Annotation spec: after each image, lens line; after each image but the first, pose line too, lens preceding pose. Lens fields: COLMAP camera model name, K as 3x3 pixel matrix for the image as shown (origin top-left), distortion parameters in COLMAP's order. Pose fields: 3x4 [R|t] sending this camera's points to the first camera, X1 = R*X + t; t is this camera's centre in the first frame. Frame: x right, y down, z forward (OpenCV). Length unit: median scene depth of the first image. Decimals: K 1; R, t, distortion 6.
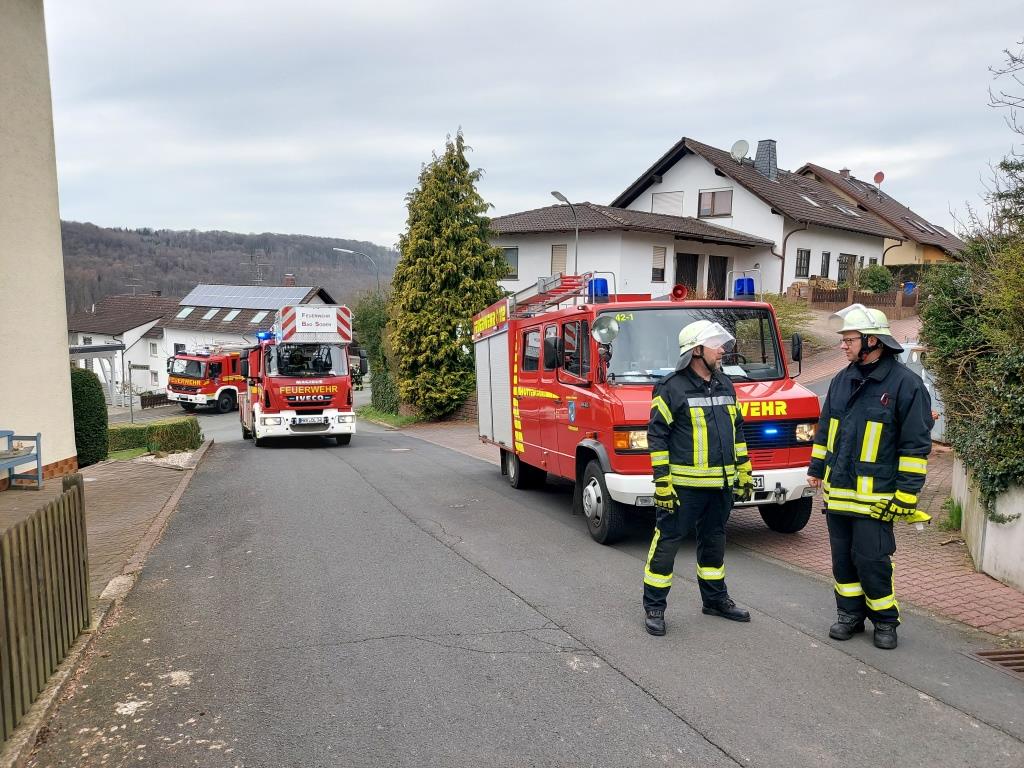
lens RADIAL K [[754.3, 0, 510.6], [0, 754.3, 388.0], [0, 0, 1]] dist [0.050345, -0.004364]
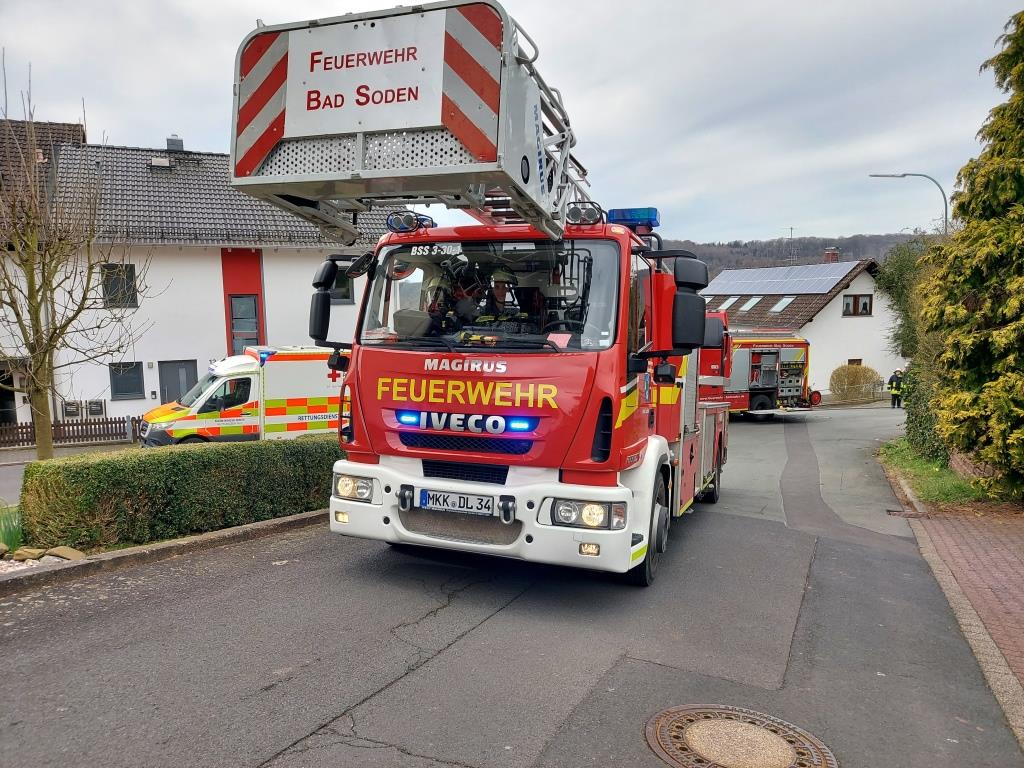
lens RADIAL K [[754.3, 0, 510.6], [0, 754.3, 388.0], [0, 0, 1]] dist [0.050345, -0.004364]
pose [[0.744062, 0.056688, -0.665701, -0.063733], [-0.064638, 0.997828, 0.012724, -0.004133], [0.664977, 0.033562, 0.746110, 0.789574]]
